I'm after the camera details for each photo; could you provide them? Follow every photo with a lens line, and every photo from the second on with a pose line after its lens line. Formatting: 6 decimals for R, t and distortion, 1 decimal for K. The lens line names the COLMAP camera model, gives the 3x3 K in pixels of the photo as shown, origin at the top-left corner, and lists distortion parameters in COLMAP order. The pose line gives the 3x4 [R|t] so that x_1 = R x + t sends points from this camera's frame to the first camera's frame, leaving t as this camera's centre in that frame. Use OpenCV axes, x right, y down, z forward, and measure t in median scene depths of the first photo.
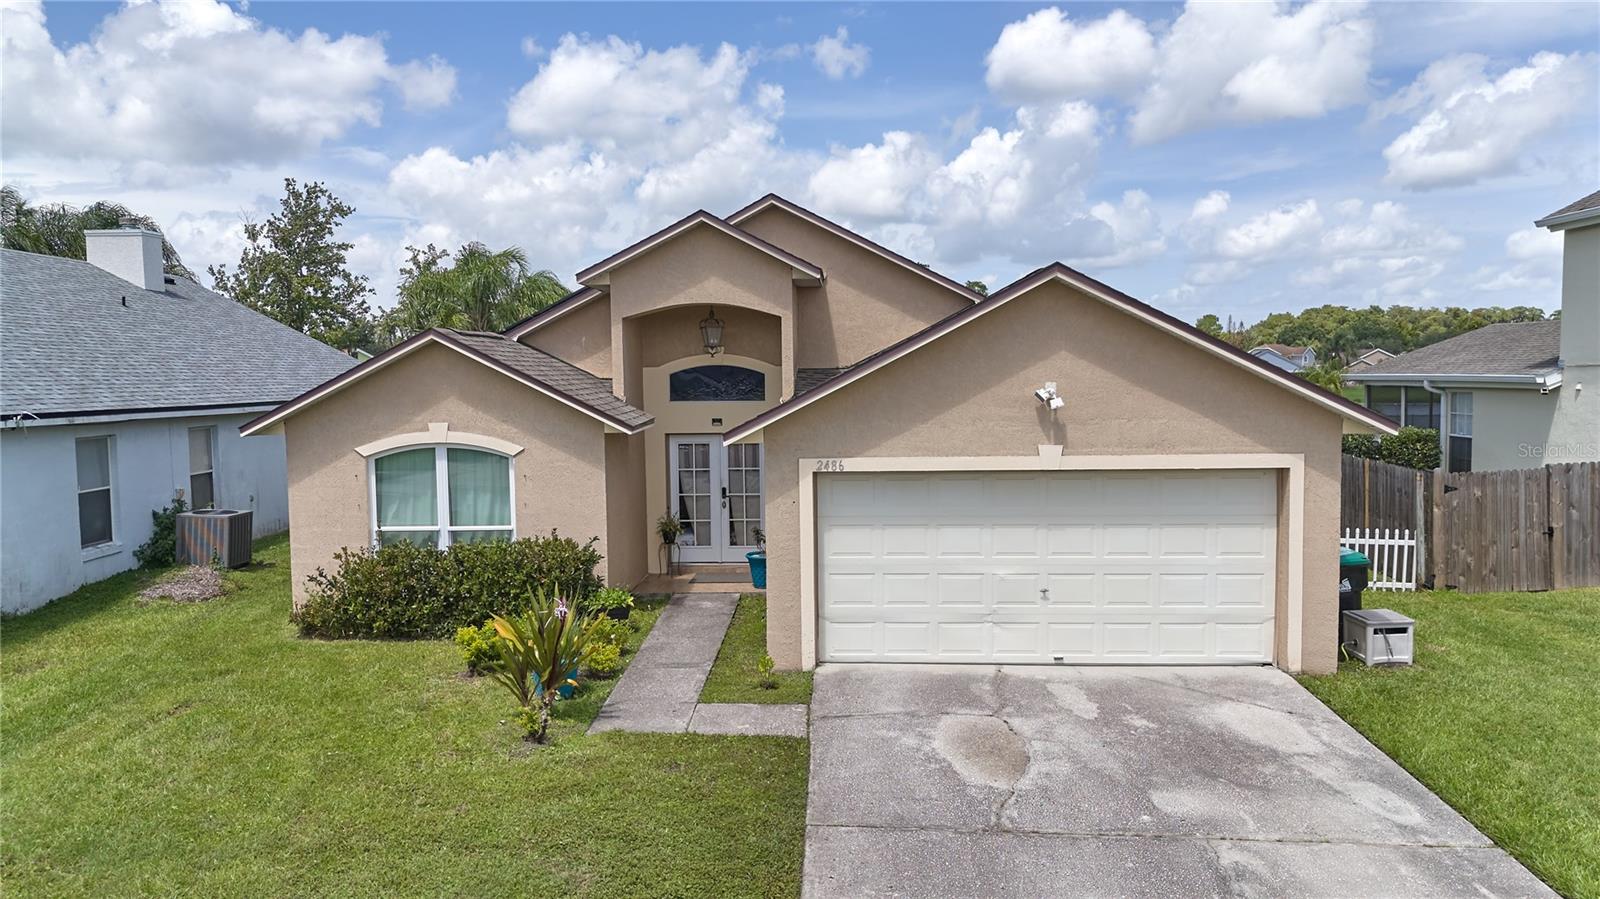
lens RADIAL K [[1138.9, 0, 792.8], [0, 1138.9, 445.4], [0, 0, 1]] dist [0.052007, -0.040548]
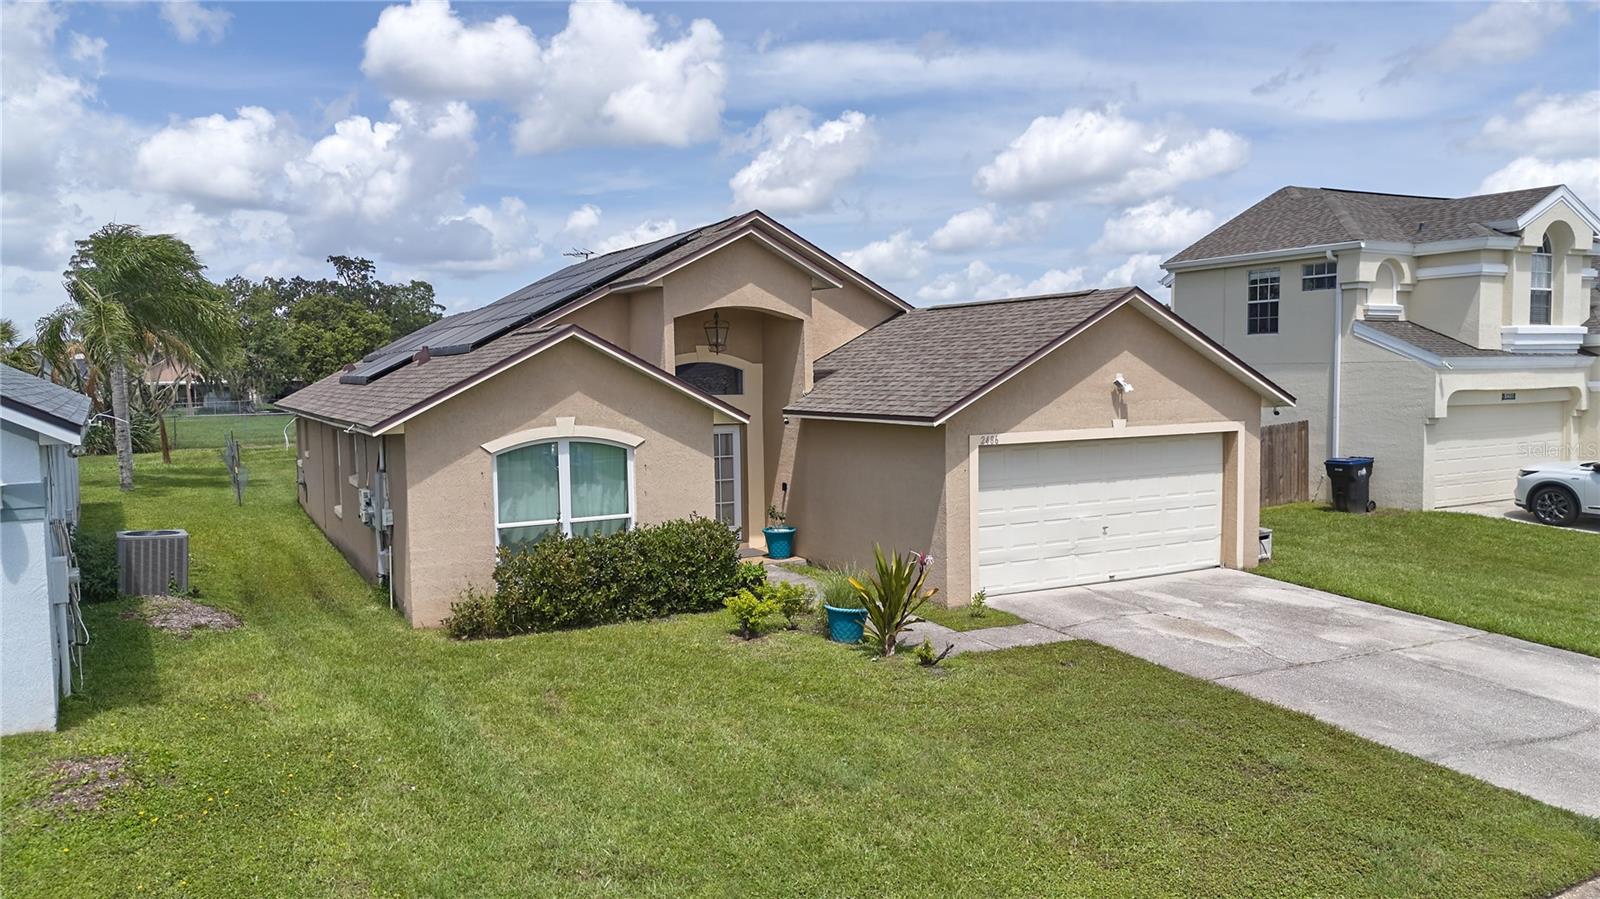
lens RADIAL K [[1138.9, 0, 809.3], [0, 1138.9, 454.4], [0, 0, 1]] dist [0.052007, -0.040548]
pose [[0.854162, -0.038579, 0.518574, -0.585292], [0.036604, 0.999231, 0.014046, 0.006302], [-0.518717, 0.006985, 0.854917, 0.014854]]
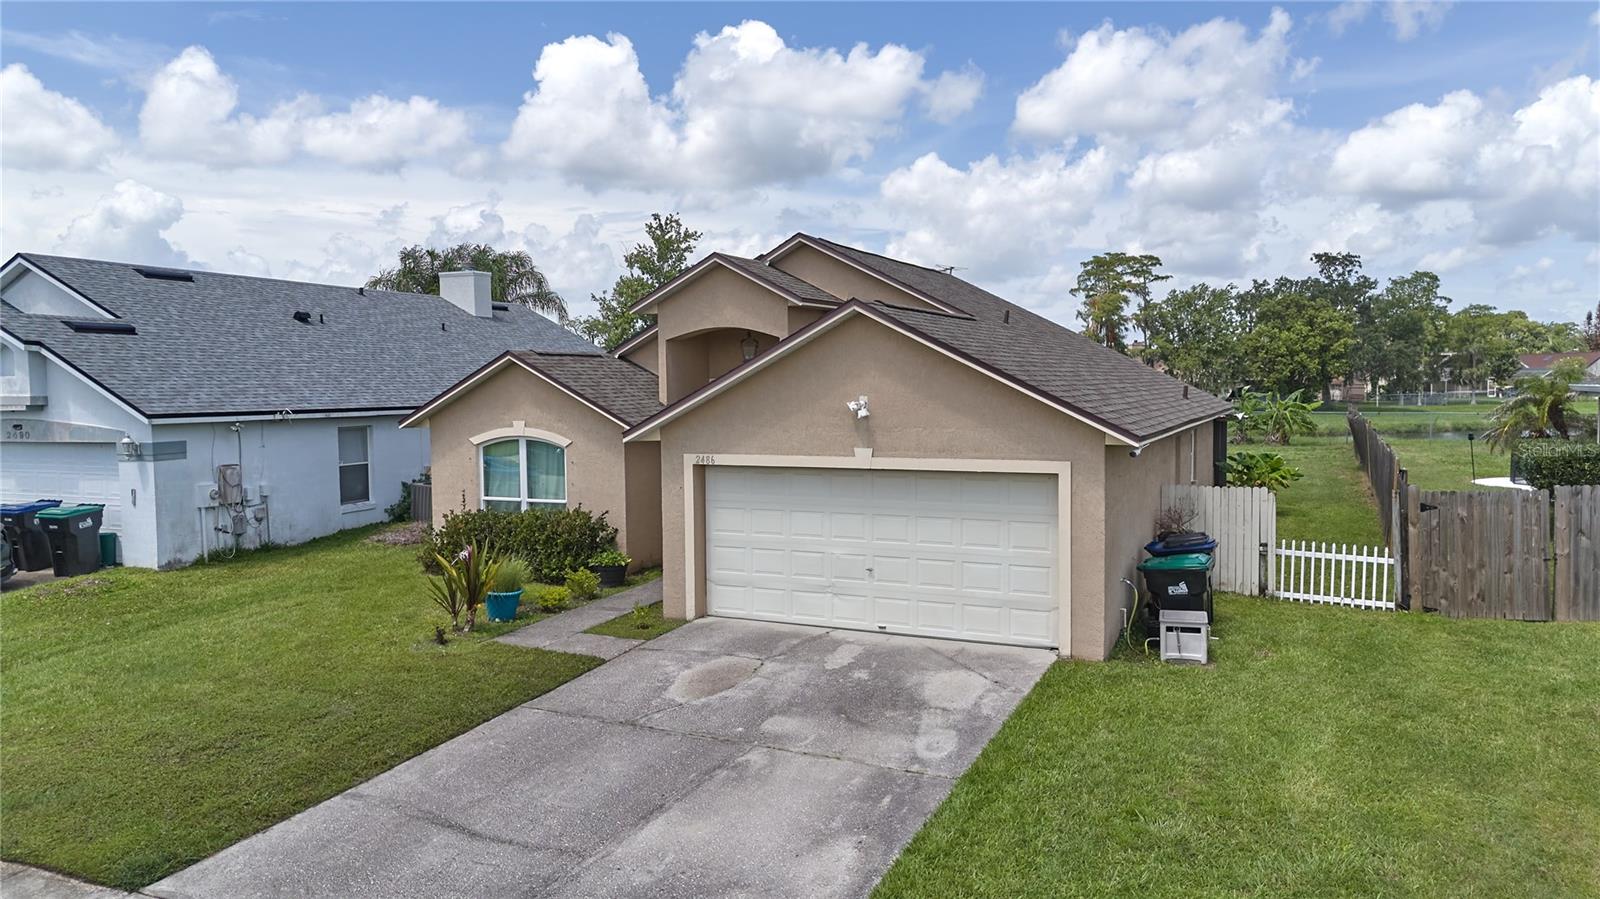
lens RADIAL K [[1138.9, 0, 790.5], [0, 1138.9, 448.9], [0, 0, 1]] dist [0.052007, -0.040548]
pose [[0.920859, 0.026837, -0.388971, 0.452232], [-0.026066, 0.999634, 0.007258, -0.004427], [0.389024, 0.003455, 0.921221, -0.098331]]
